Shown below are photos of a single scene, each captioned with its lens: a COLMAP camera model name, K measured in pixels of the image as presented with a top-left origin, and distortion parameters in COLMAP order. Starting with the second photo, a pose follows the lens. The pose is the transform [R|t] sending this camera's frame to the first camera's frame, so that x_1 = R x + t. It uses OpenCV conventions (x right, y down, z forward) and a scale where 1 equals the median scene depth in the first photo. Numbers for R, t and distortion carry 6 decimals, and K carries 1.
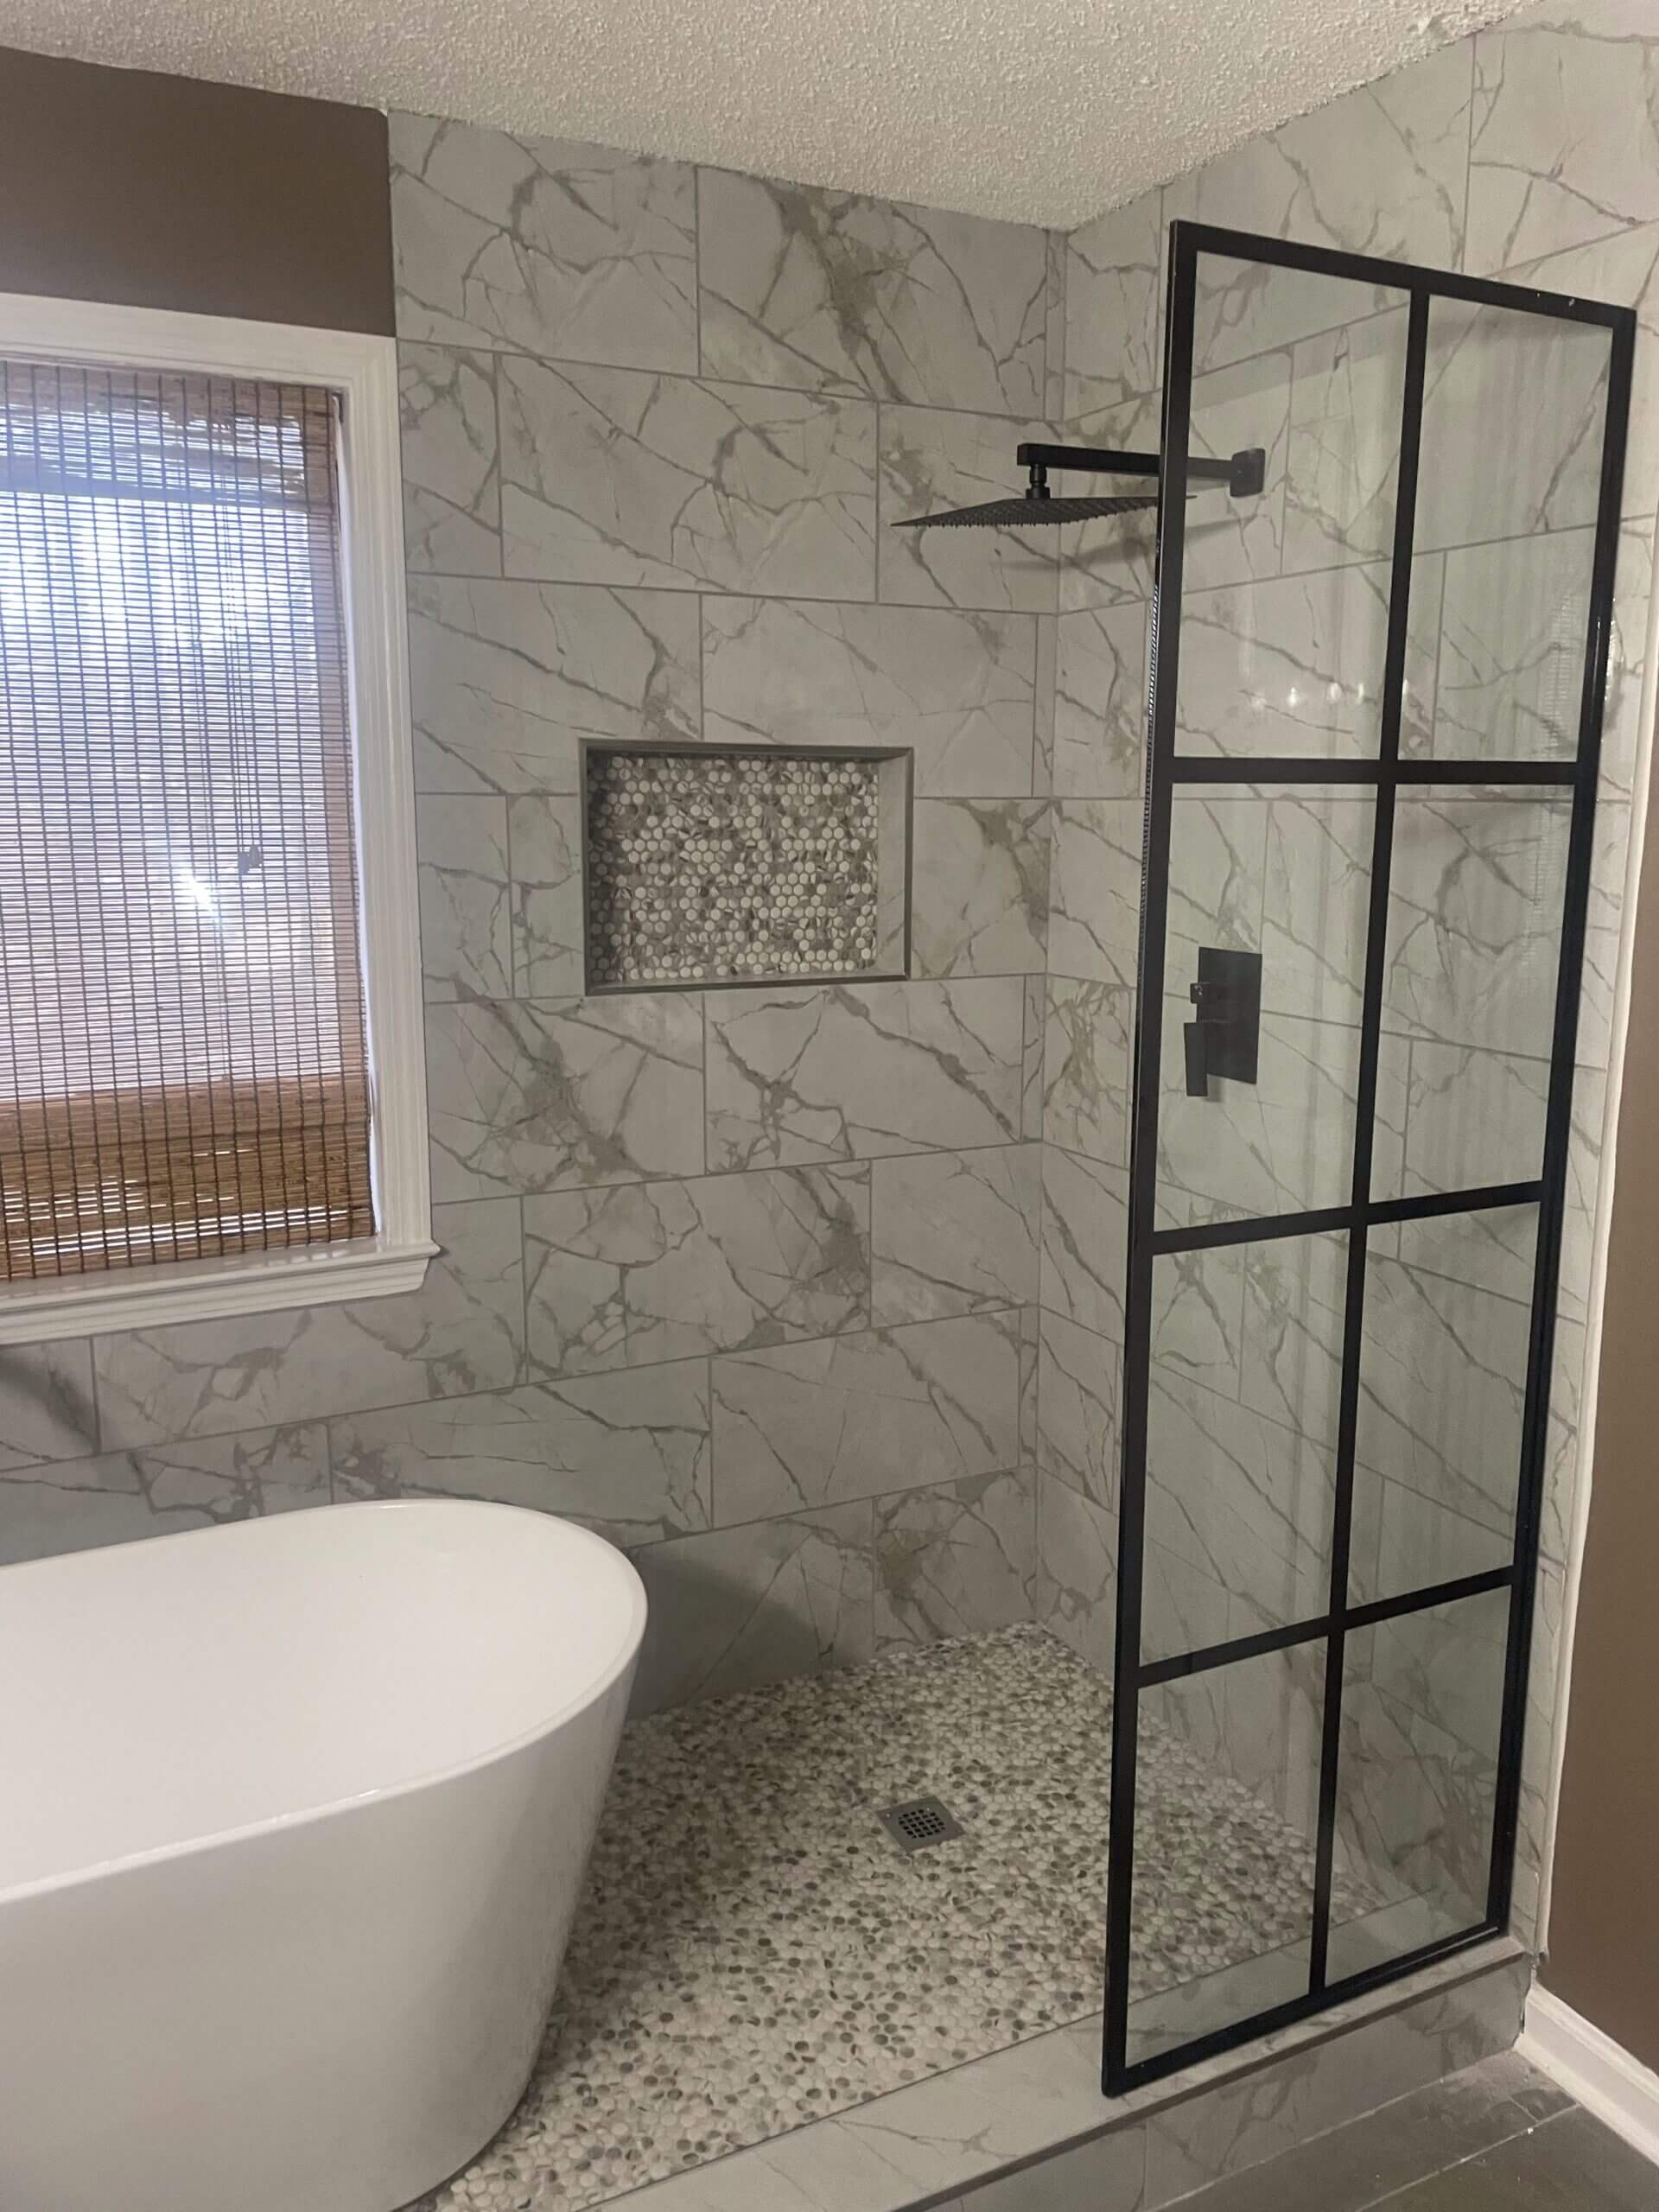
lens RADIAL K [[1638.3, 0, 826.6], [0, 1638.3, 1096.5], [0, 0, 1]] dist [0.085497, -0.112619]
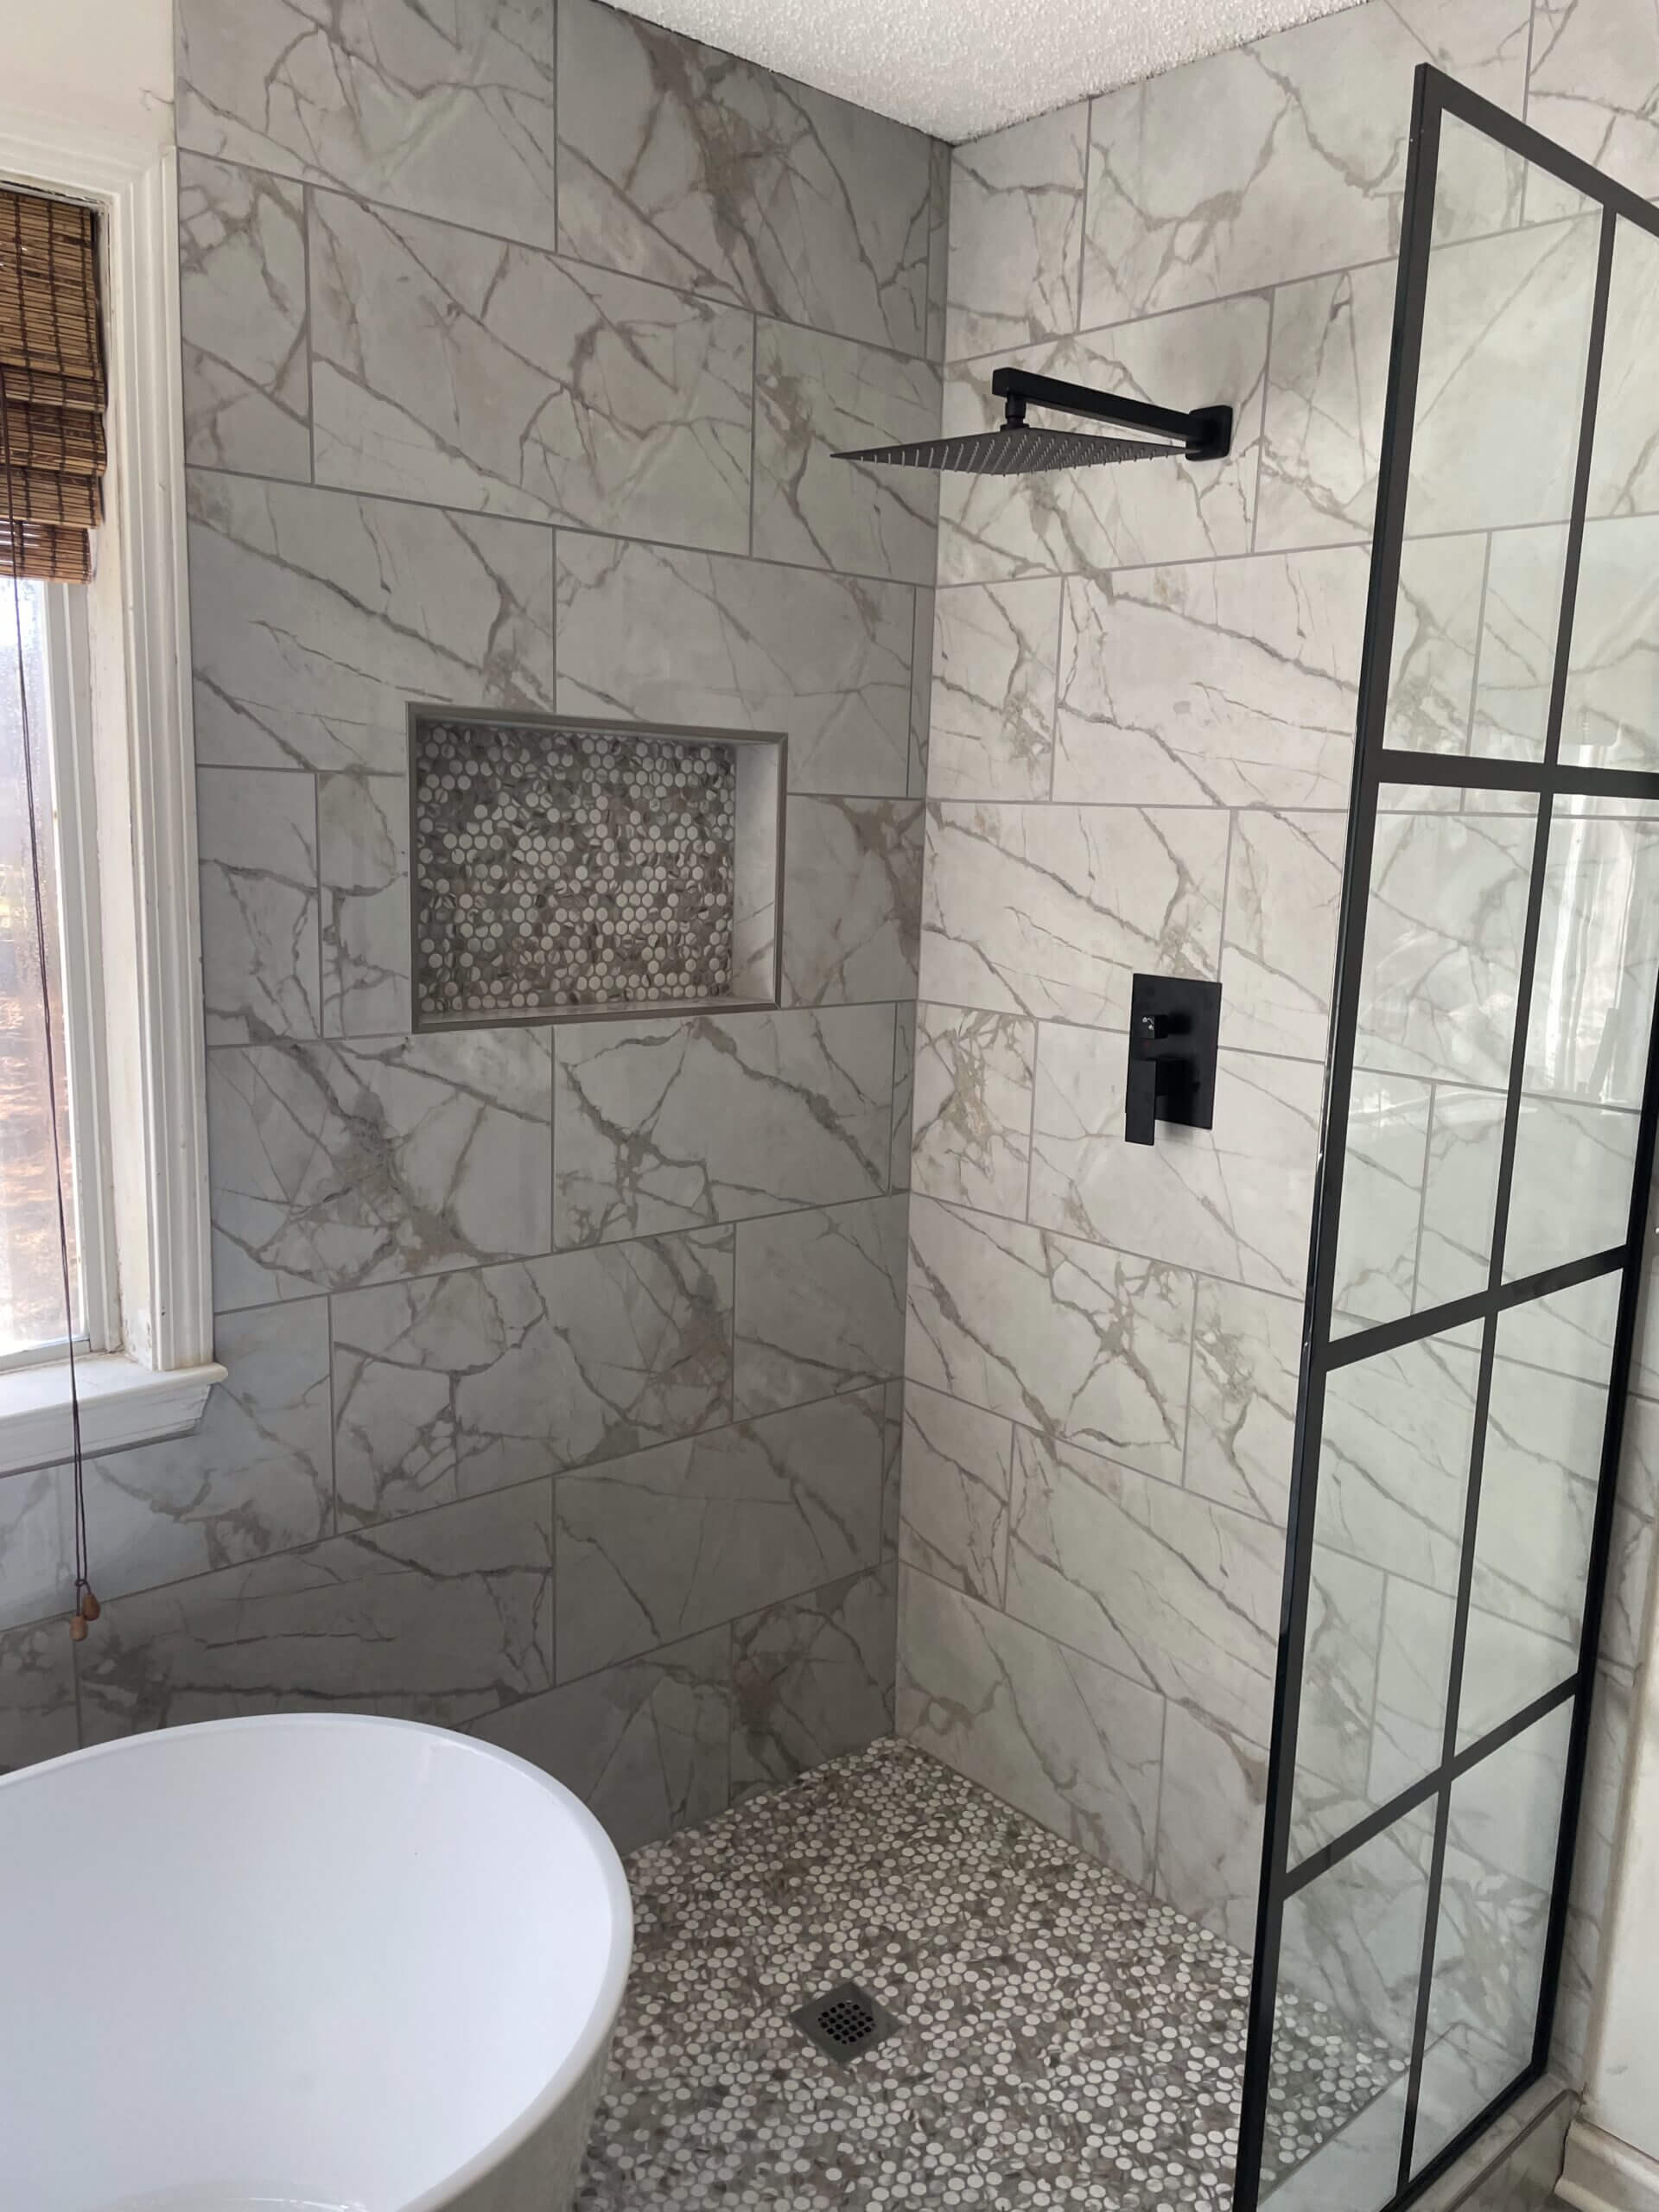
lens RADIAL K [[1662.8, 0, 842.4], [0, 1662.8, 1107.8], [0, 0, 1]] dist [0.081093, -0.106881]
pose [[0.964104, -0.019056, 0.264841, -0.155040], [0.018262, 0.999818, 0.005460, -0.025749], [-0.264897, -0.000427, 0.964277, 0.174365]]
